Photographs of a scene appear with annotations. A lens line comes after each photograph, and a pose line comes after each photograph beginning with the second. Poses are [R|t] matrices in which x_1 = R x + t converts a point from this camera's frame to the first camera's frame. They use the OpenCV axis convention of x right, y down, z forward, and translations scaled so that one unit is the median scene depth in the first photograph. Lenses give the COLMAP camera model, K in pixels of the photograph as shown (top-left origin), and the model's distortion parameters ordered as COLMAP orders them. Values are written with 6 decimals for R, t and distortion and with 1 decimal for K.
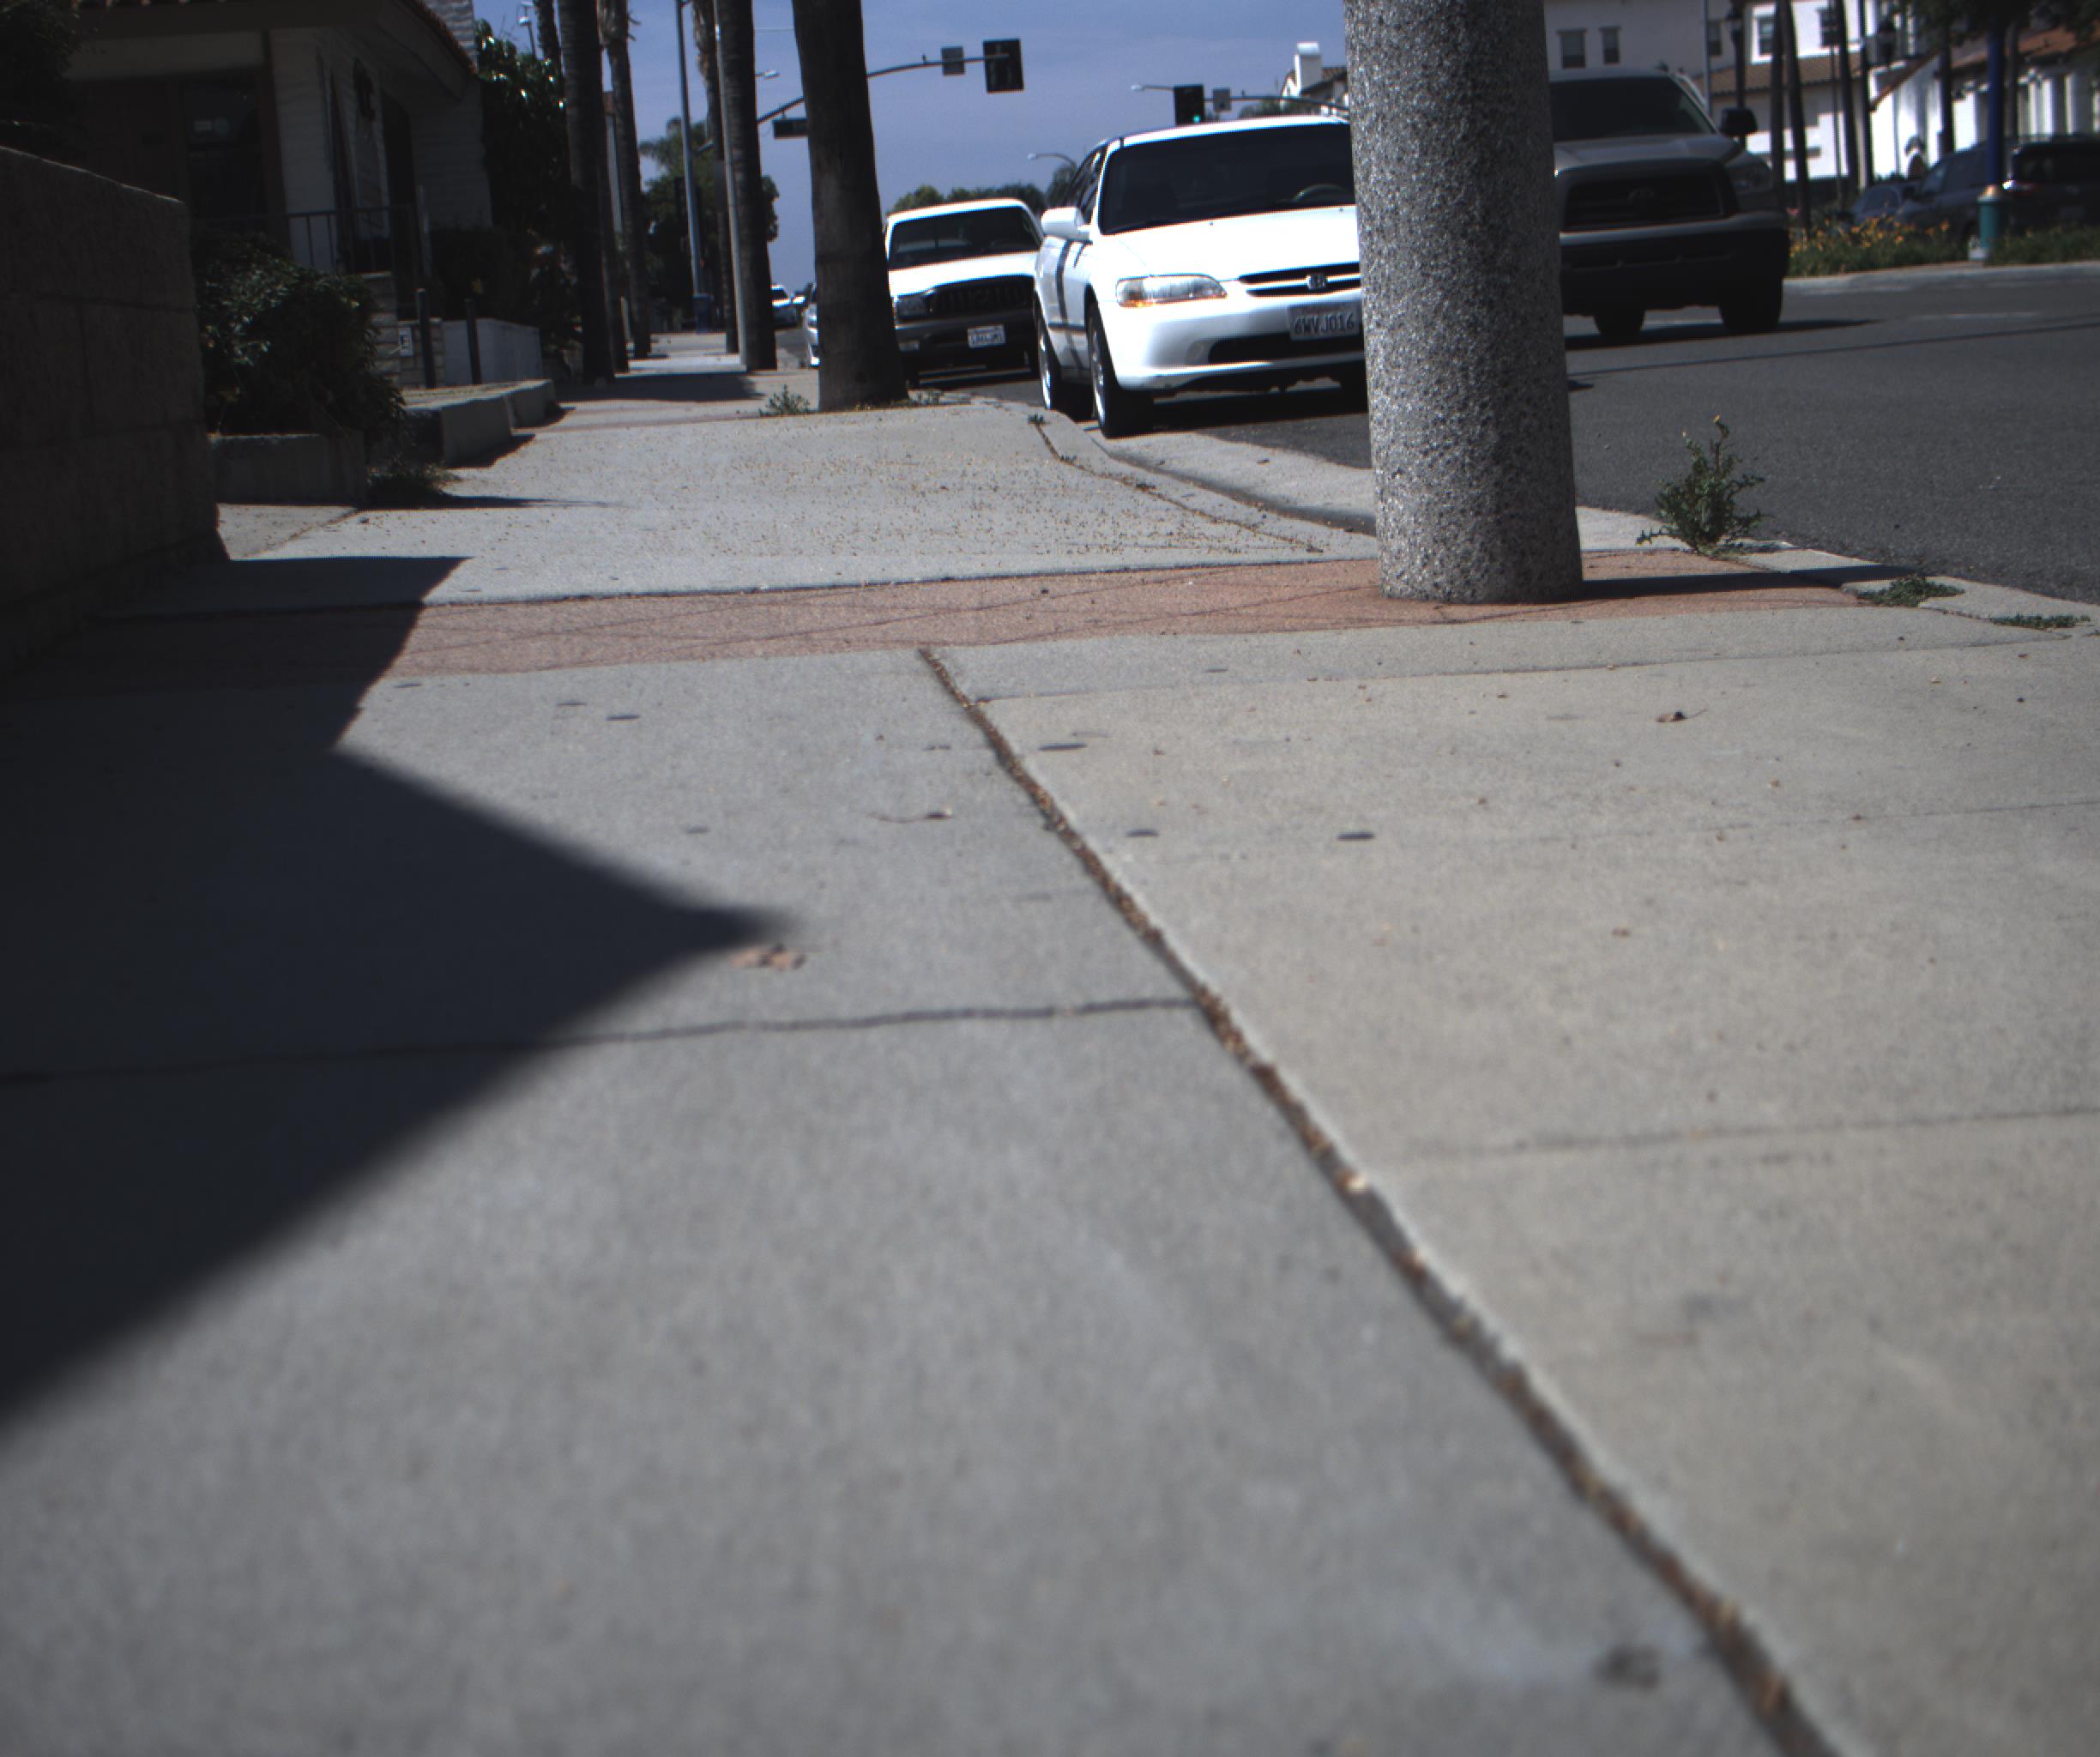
lens RADIAL K [[3903.3, 0, 1026.8], [0, 3903.3, 843.9], [0, 0, 1]] dist [-0.179263, 0.910443]
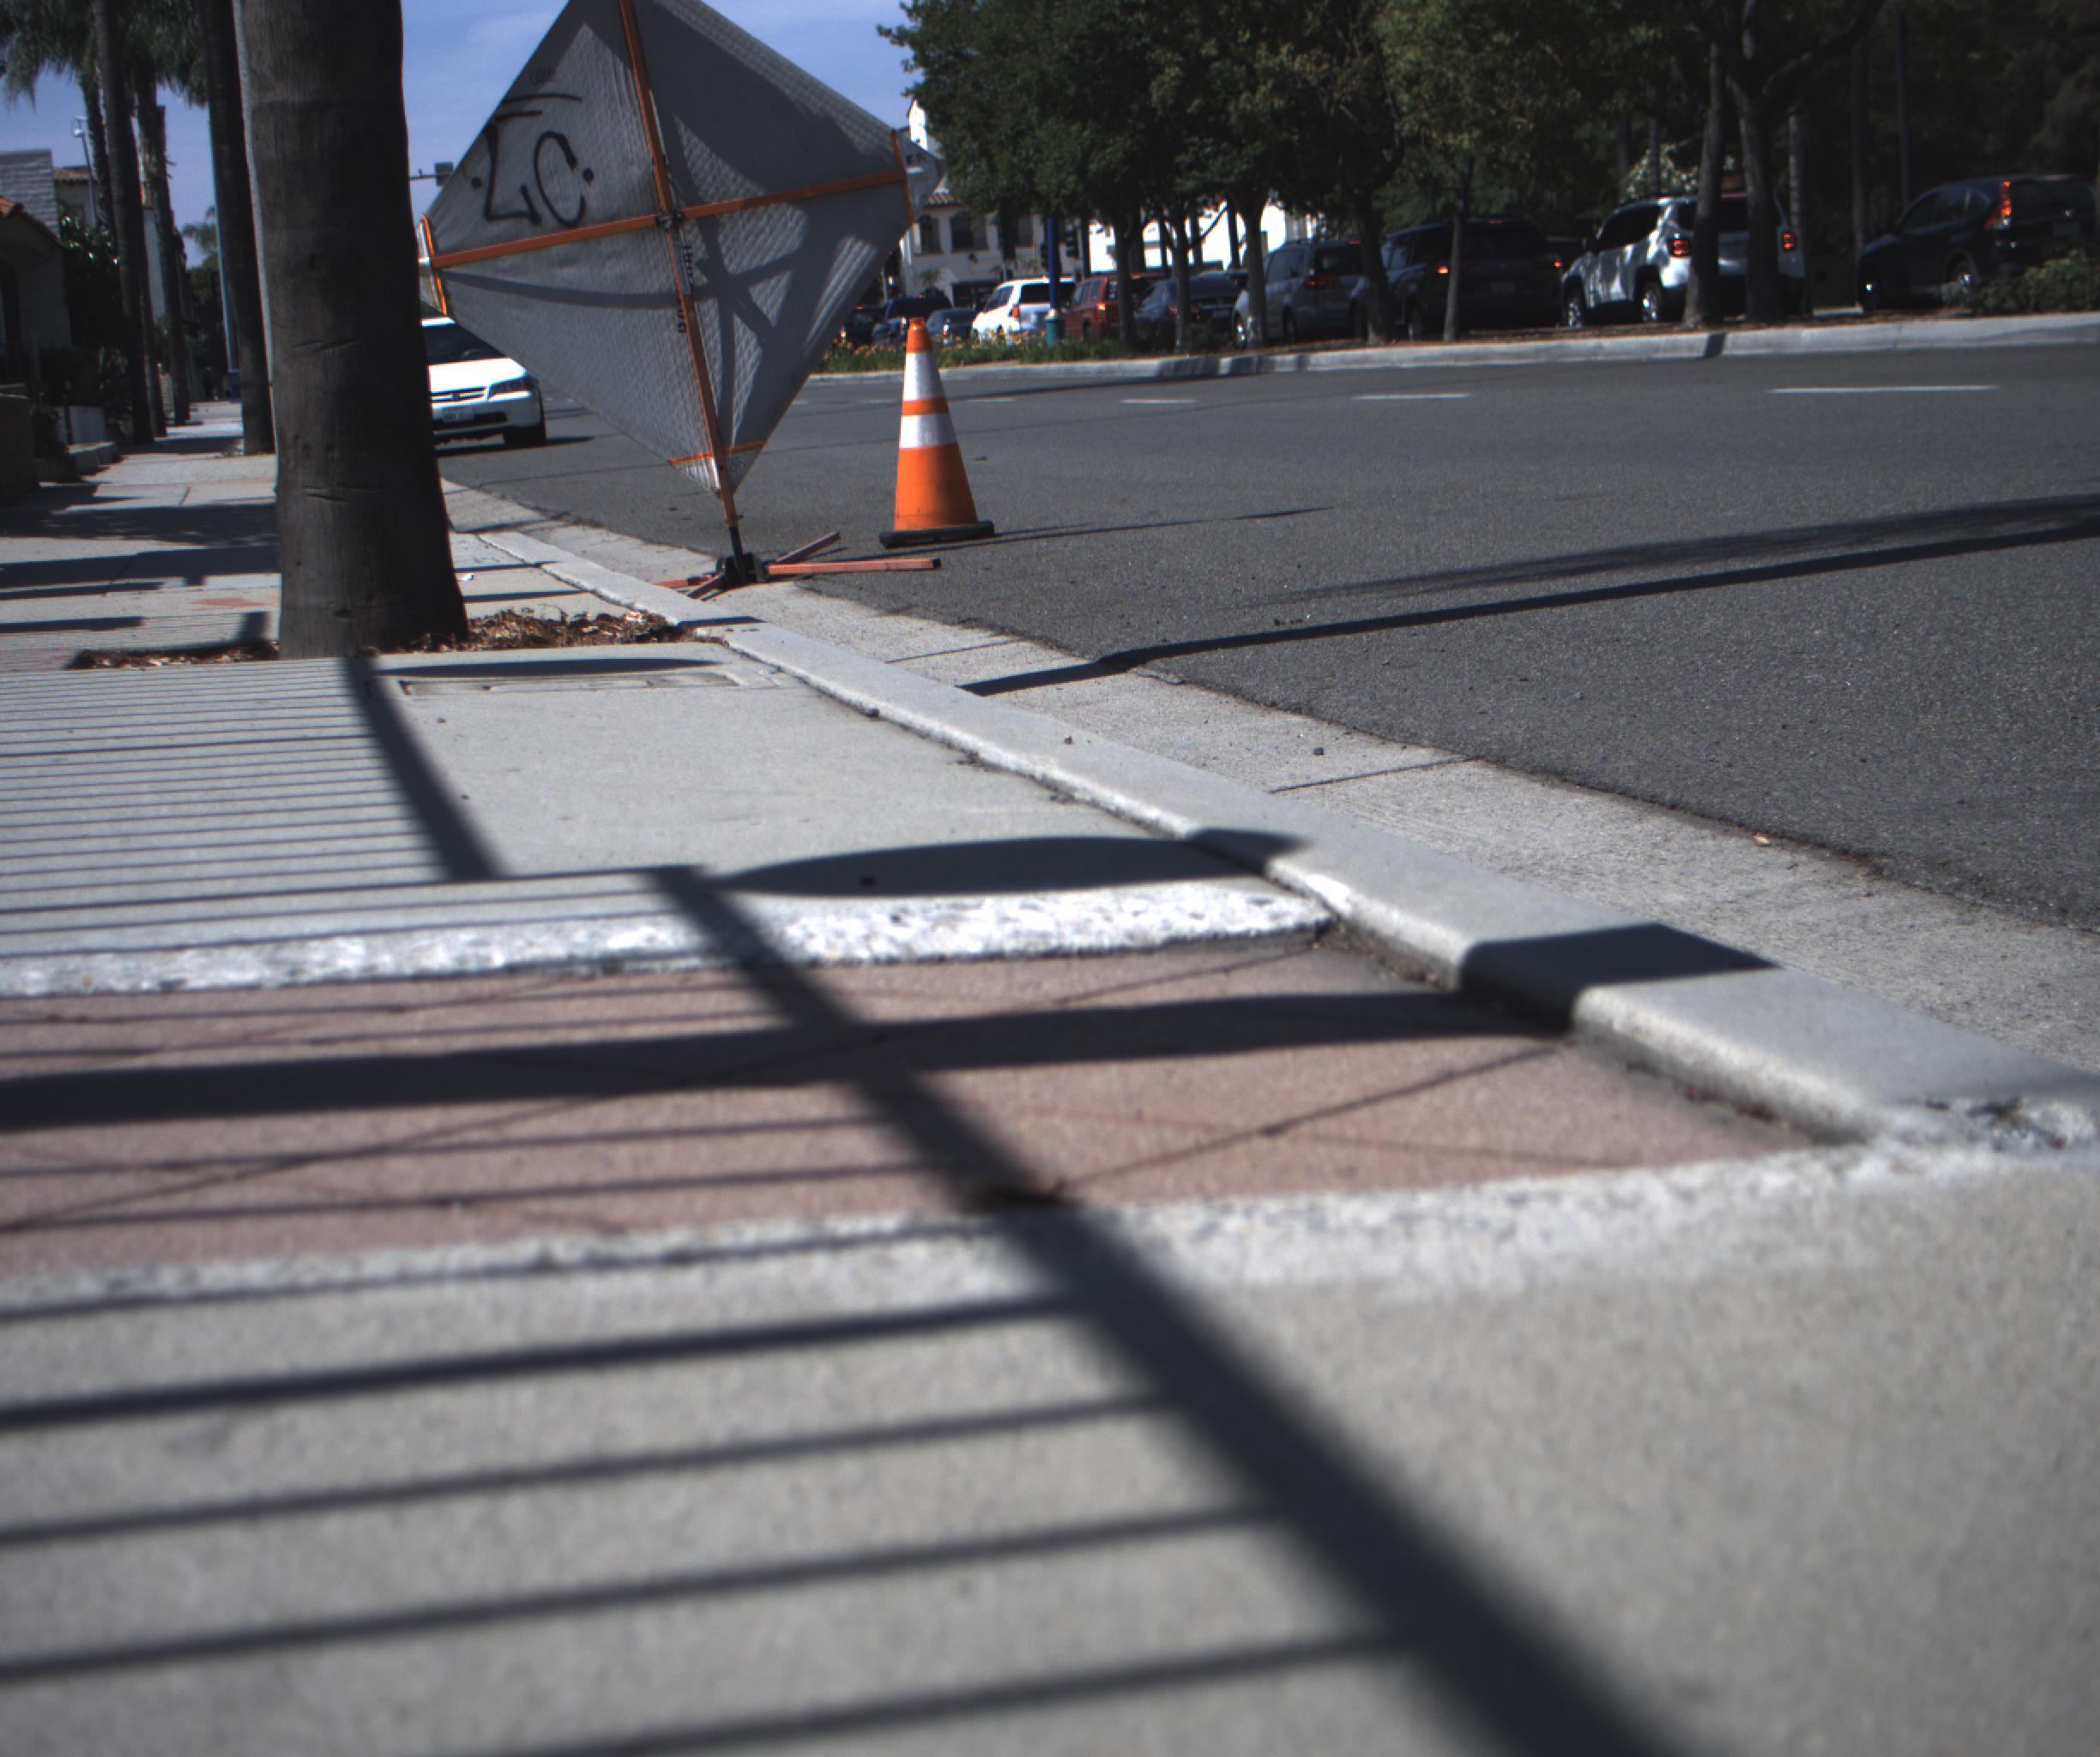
lens RADIAL K [[3903.3, 0, 1026.8], [0, 3903.3, 843.9], [0, 0, 1]] dist [-0.179263, 0.910443]
pose [[0.993733, -0.016385, 0.110569, 0.082155], [0.018016, 0.999743, -0.013761, 0.084661], [-0.110315, 0.015667, 0.993773, -0.706924]]
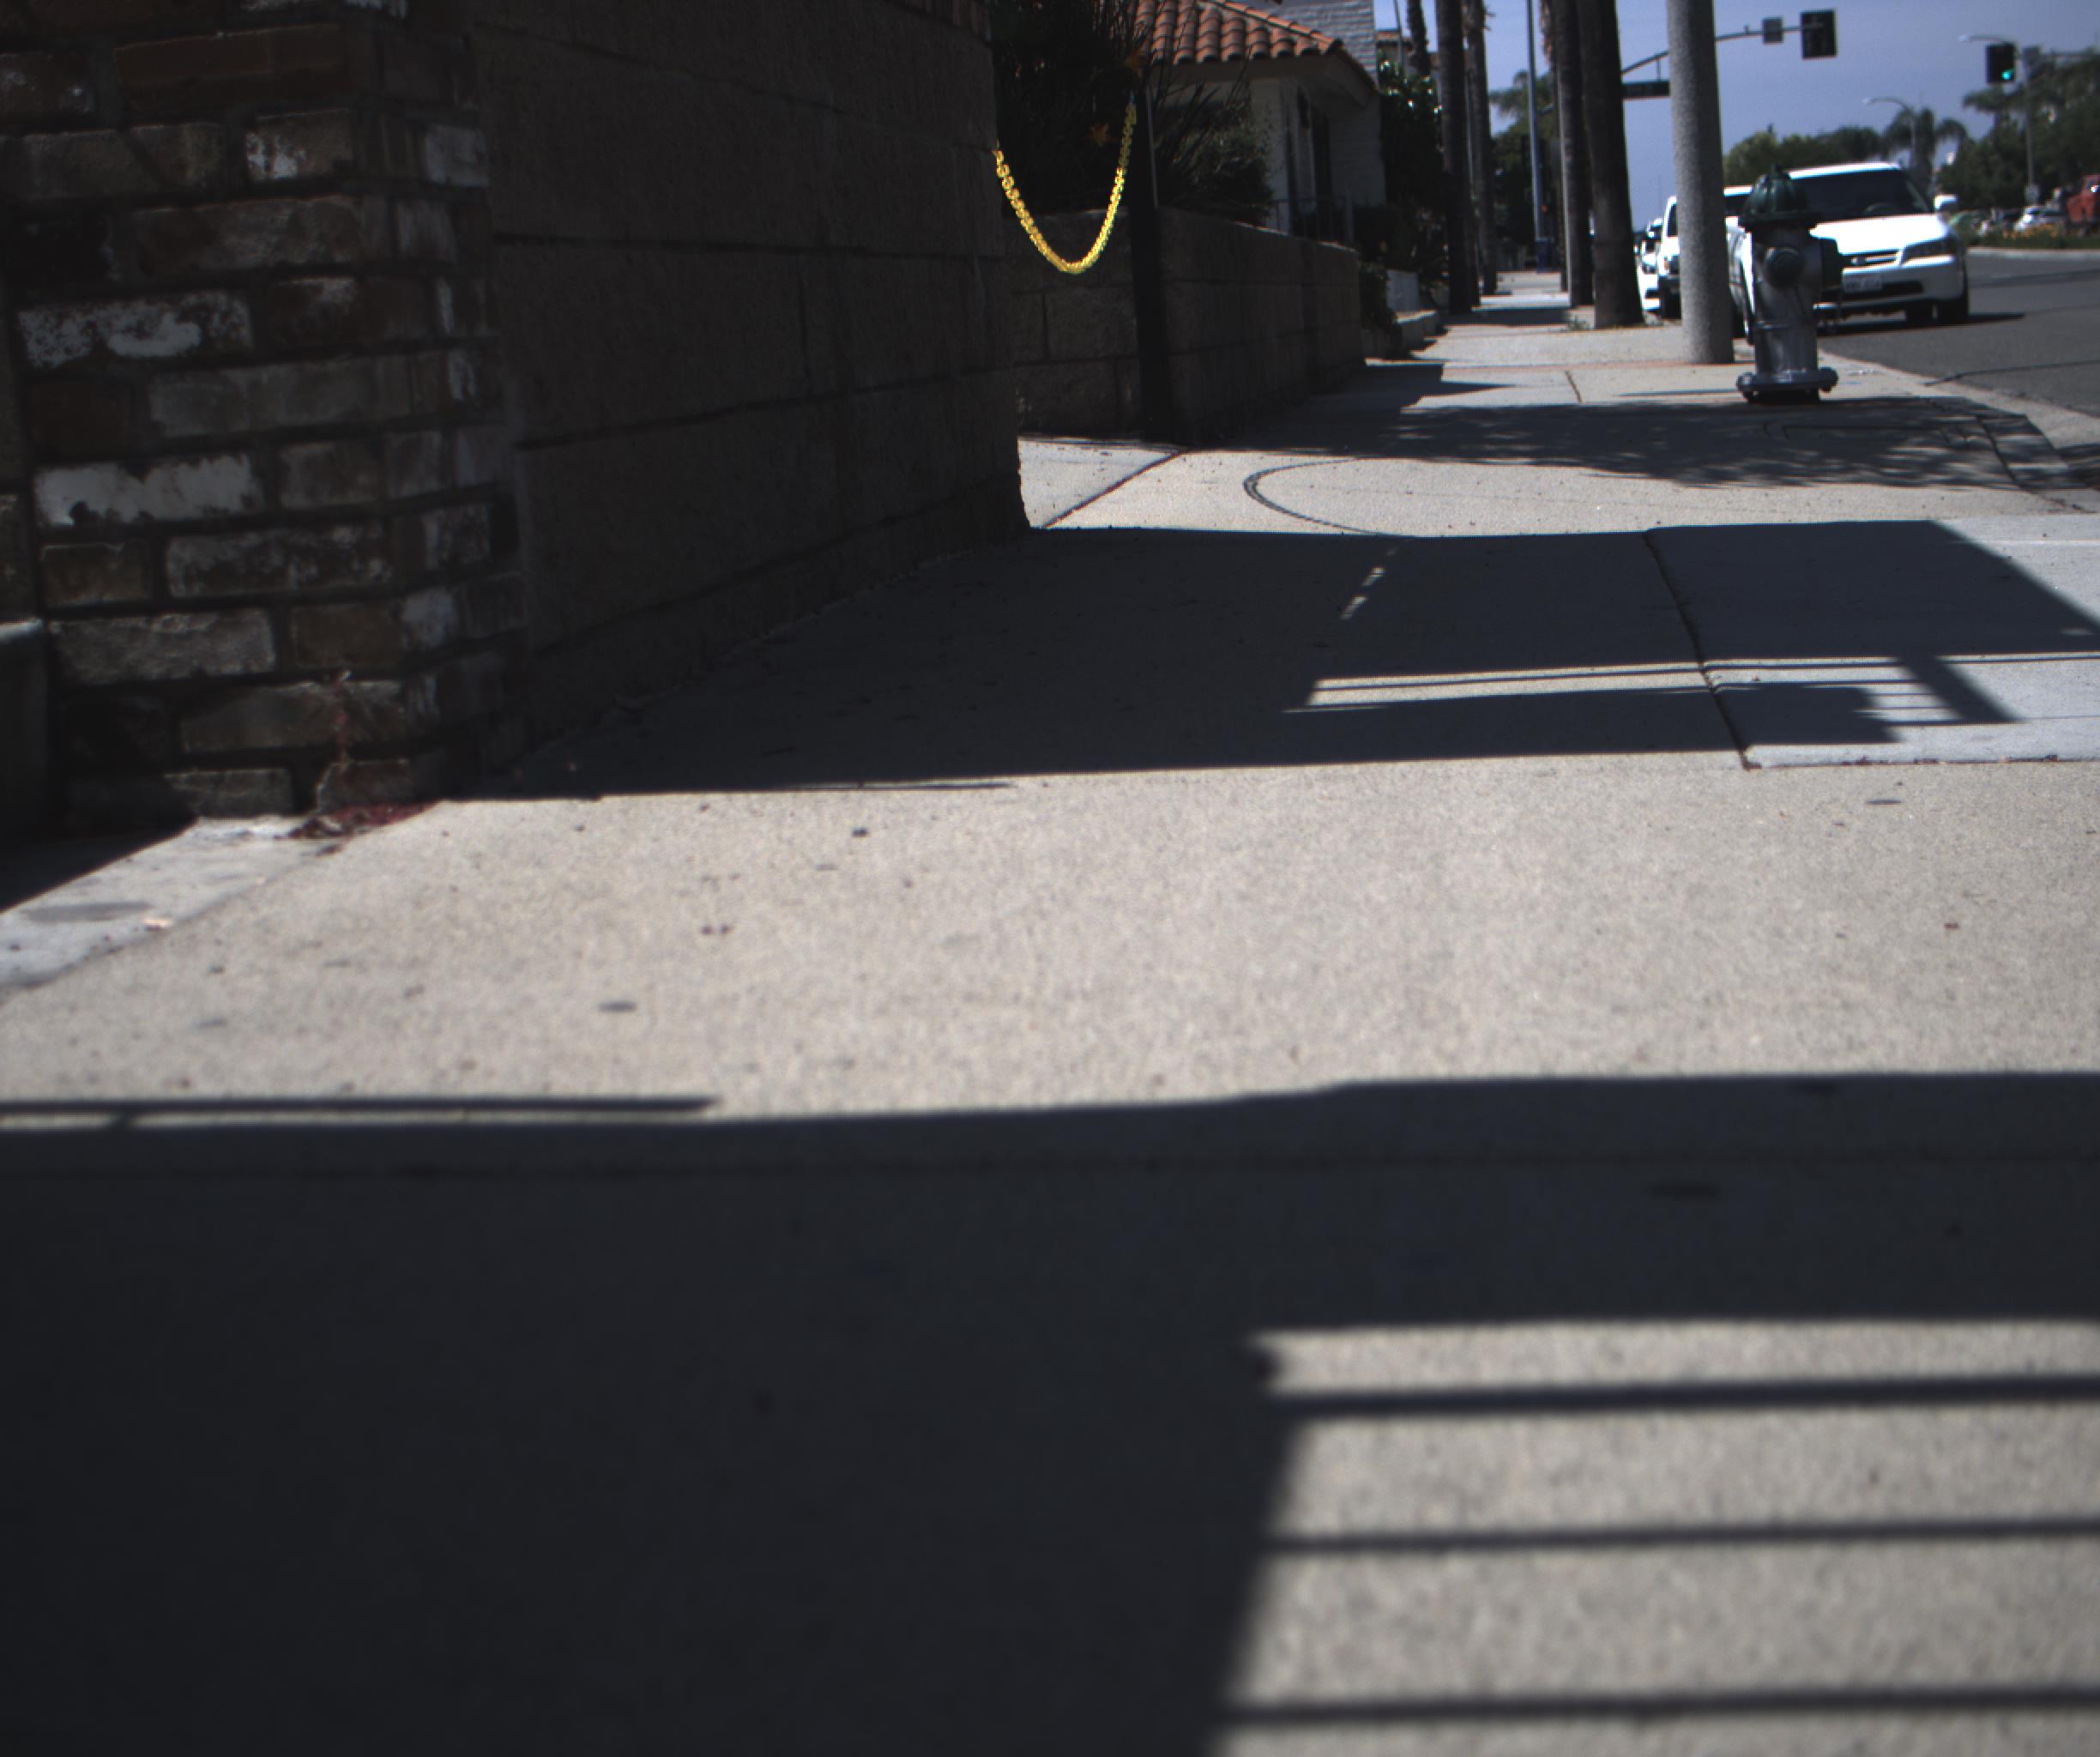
lens RADIAL K [[3903.3, 0, 1026.8], [0, 3903.3, 843.9], [0, 0, 1]] dist [-0.179263, 0.910443]
pose [[0.977120, 0.033020, -0.210112, 0.045078], [-0.029493, 0.999367, 0.019900, 0.058991], [0.210636, -0.013248, 0.977475, -0.486022]]
